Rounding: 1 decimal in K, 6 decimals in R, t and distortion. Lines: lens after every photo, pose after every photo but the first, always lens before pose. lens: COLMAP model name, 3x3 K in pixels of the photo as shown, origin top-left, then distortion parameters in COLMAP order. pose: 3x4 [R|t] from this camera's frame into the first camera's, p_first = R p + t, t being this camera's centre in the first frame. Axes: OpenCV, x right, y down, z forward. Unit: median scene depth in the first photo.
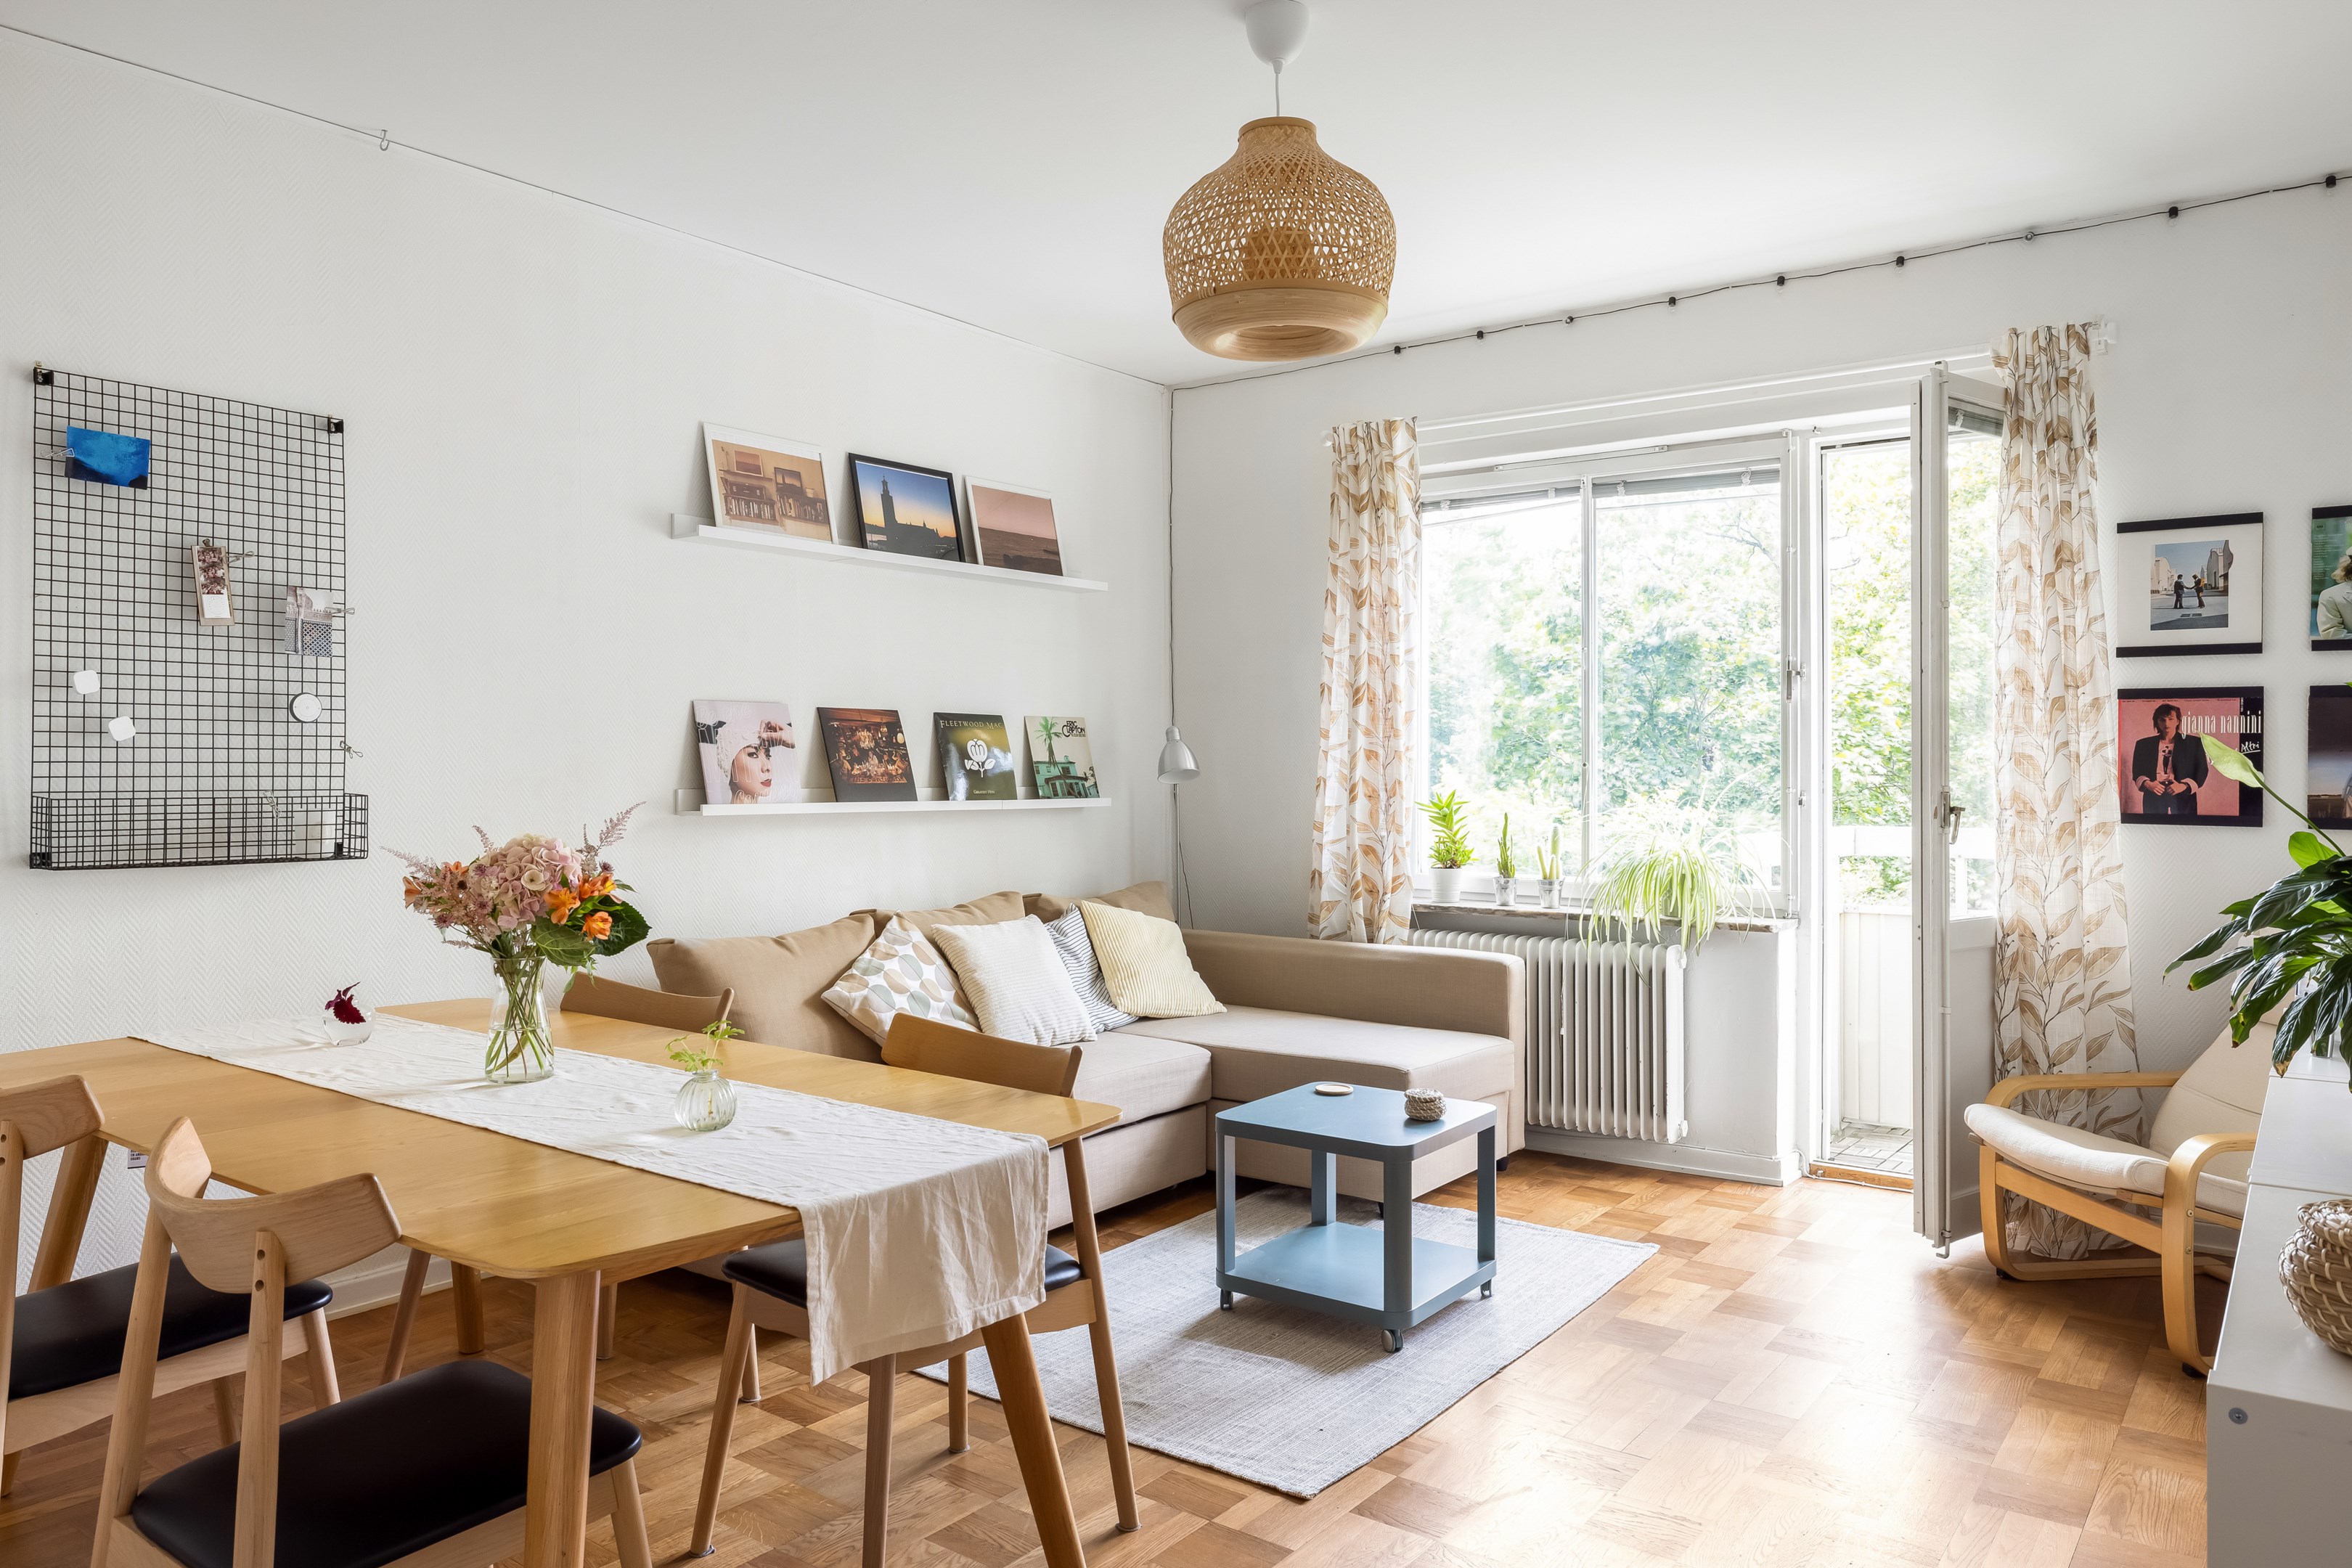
lens RADIAL K [[1517.6, 0, 1171.2], [0, 1517.6, 768.0], [0, 0, 1]] dist [-0.006449, -0.003440]
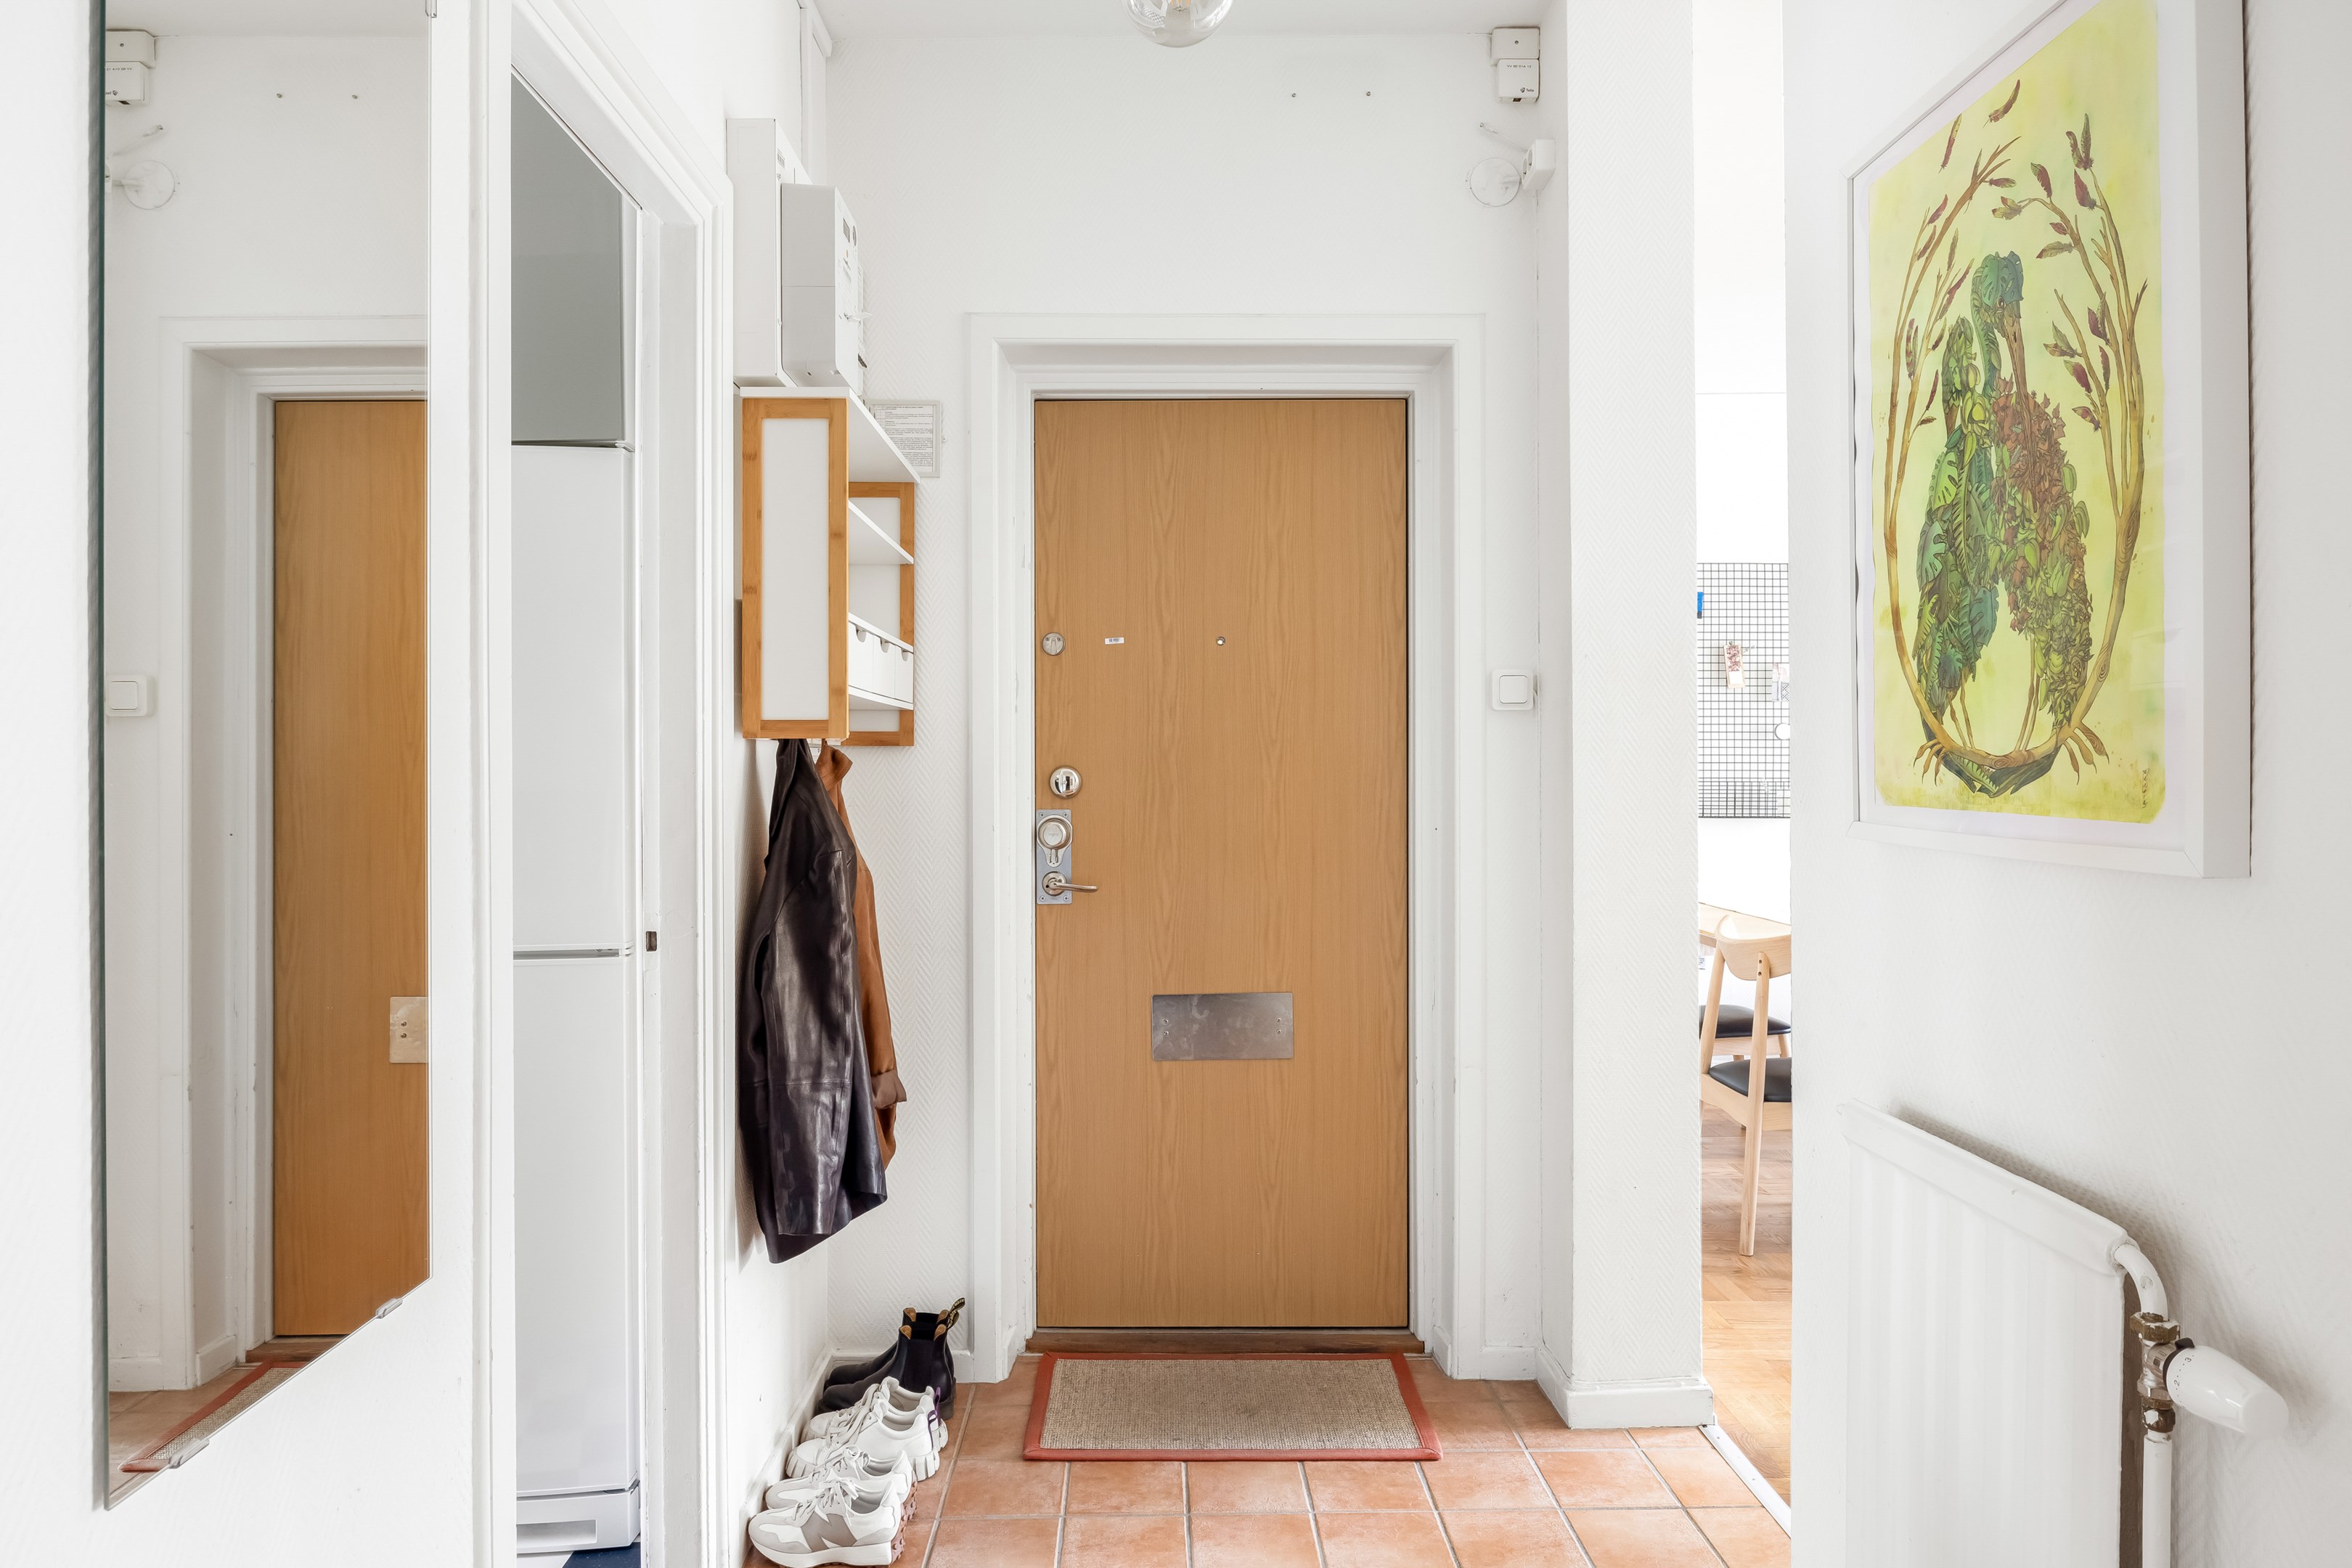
lens RADIAL K [[1423.4, 0, 1168.7], [0, 1423.4, 769.6], [0, 0, 1]] dist [-0.005290, 0.000470]
pose [[0.590360, -0.002220, -0.807137, 0.281831], [0.004496, 0.999990, 0.000539, -0.000041], [0.807127, -0.003947, 0.590364, -0.456482]]
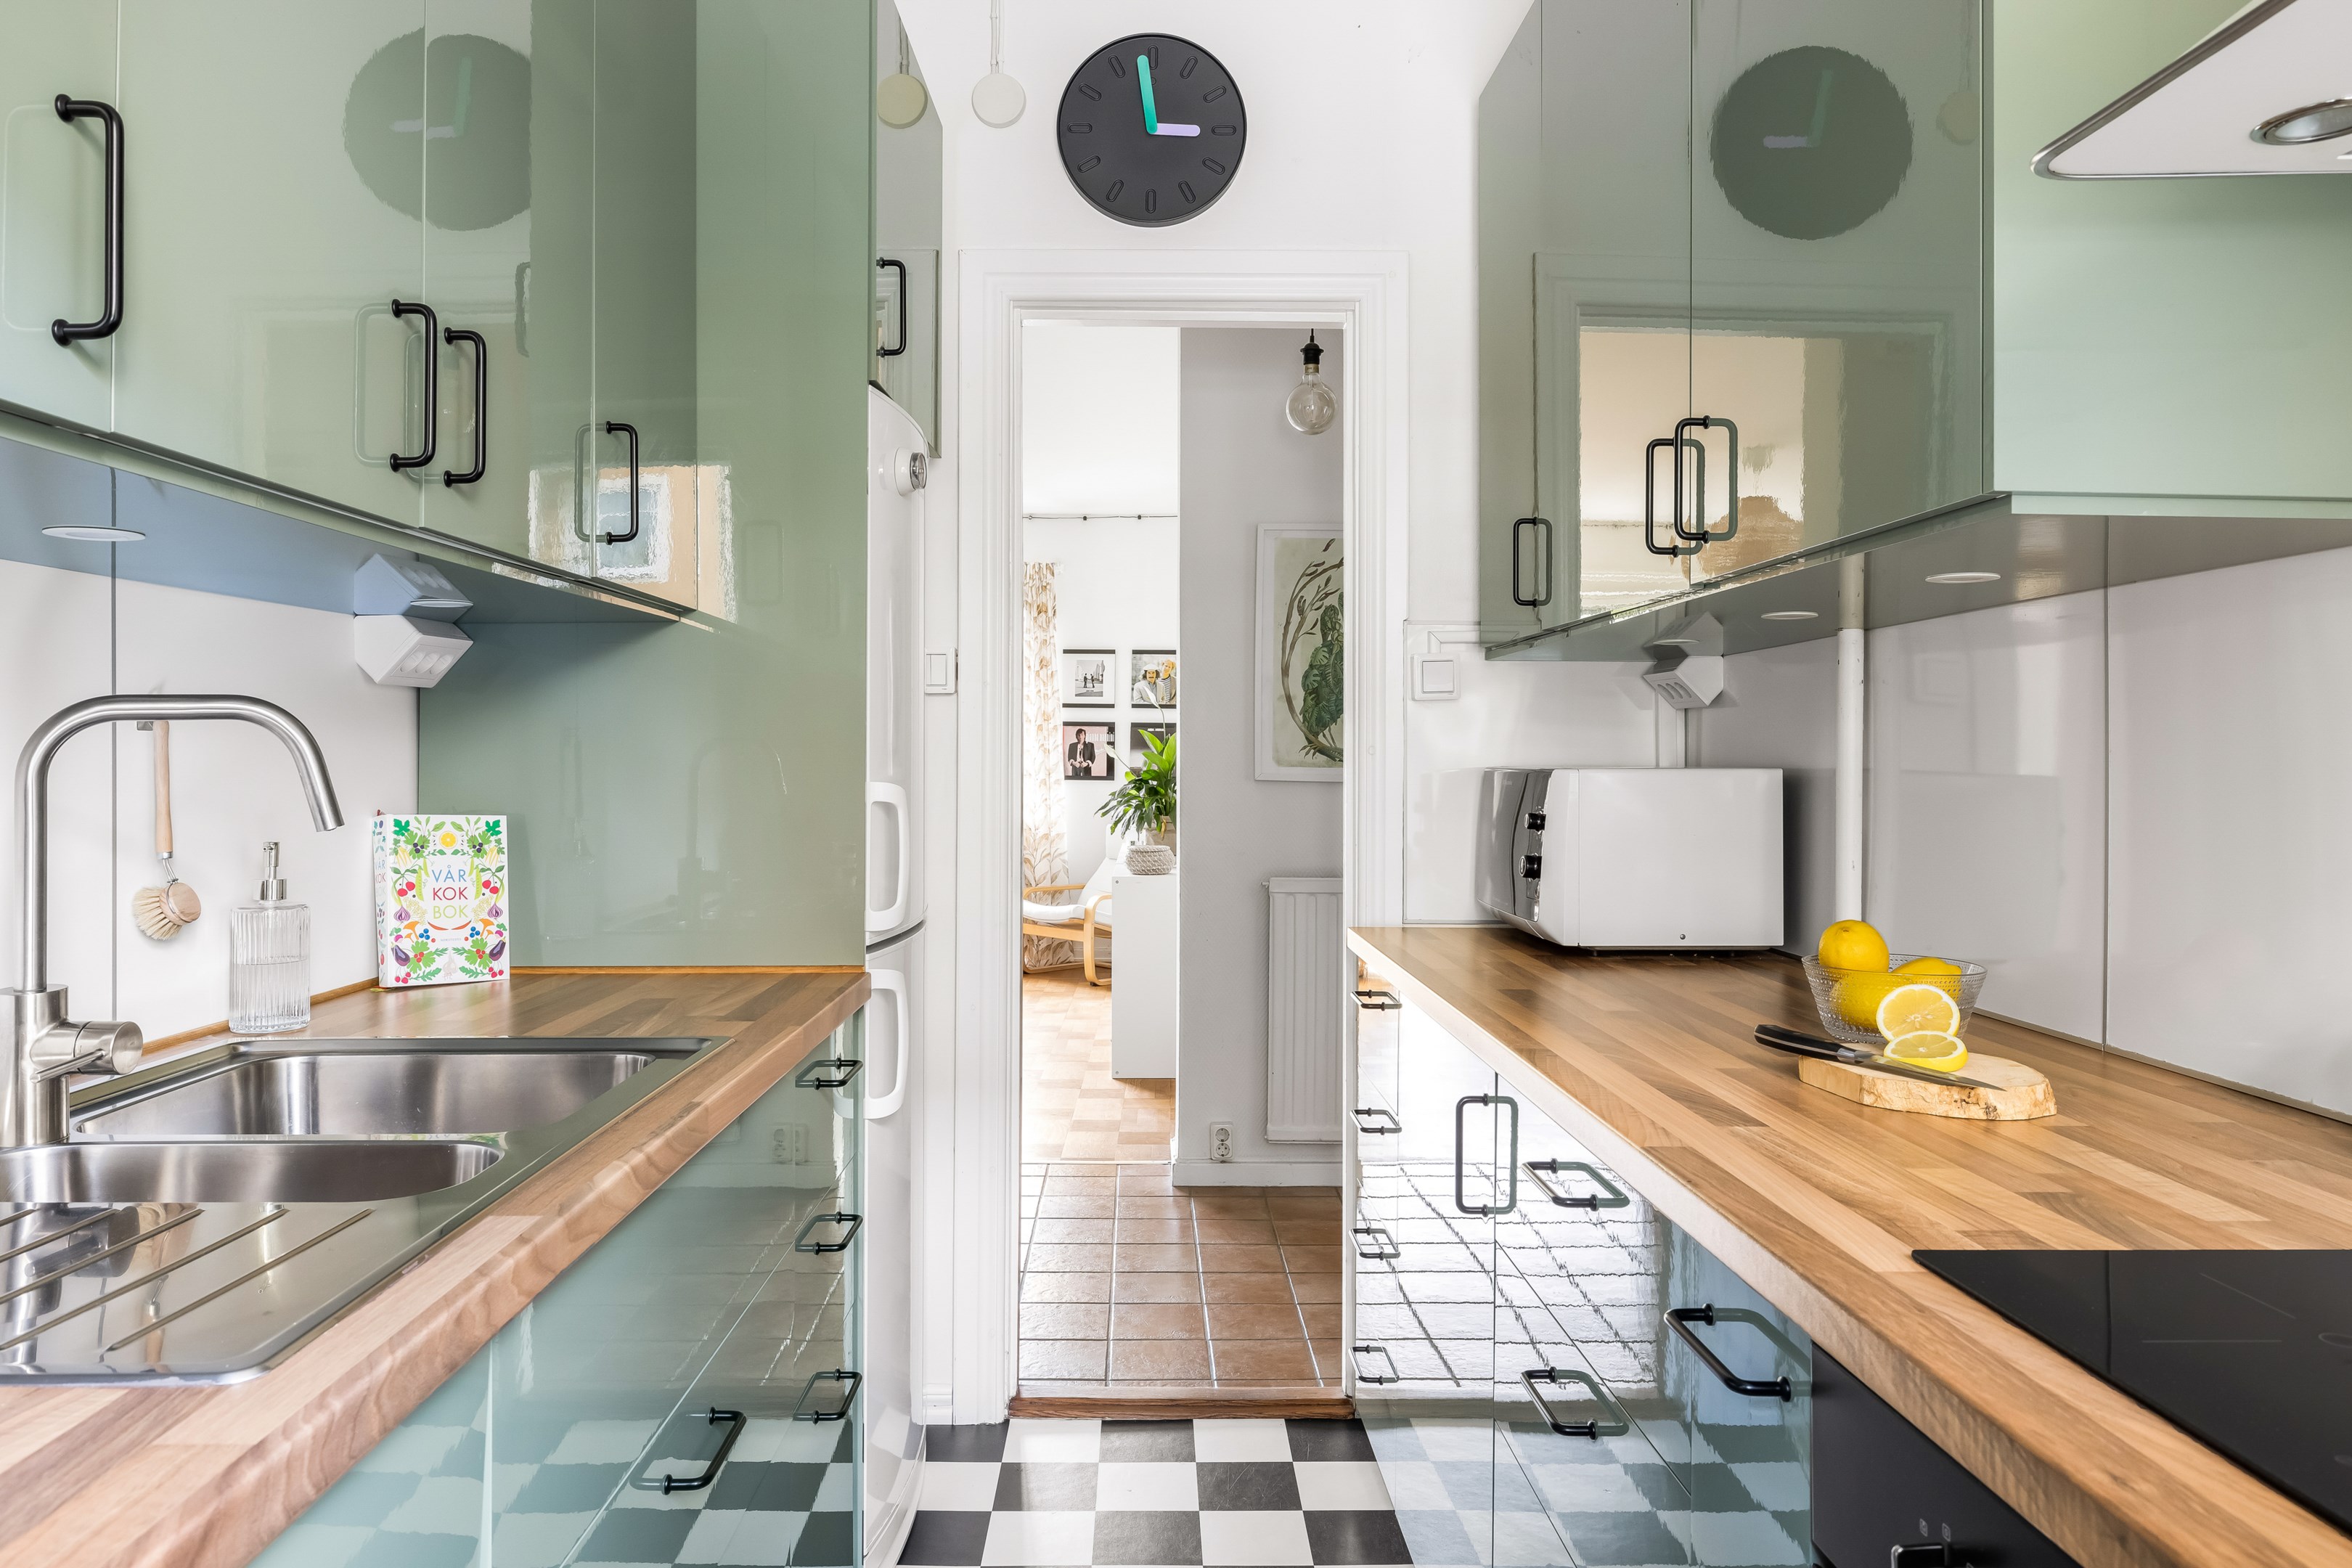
lens RADIAL K [[1469.4, 0, 1155.7], [0, 1469.4, 742.7], [0, 0, 1]] dist [-0.005922, 0.001036]
pose [[0.789423, 0.009926, 0.613769, -0.649614], [-0.003631, 0.999927, -0.011501, 0.005392], [-0.613838, 0.006851, 0.789402, -0.870348]]
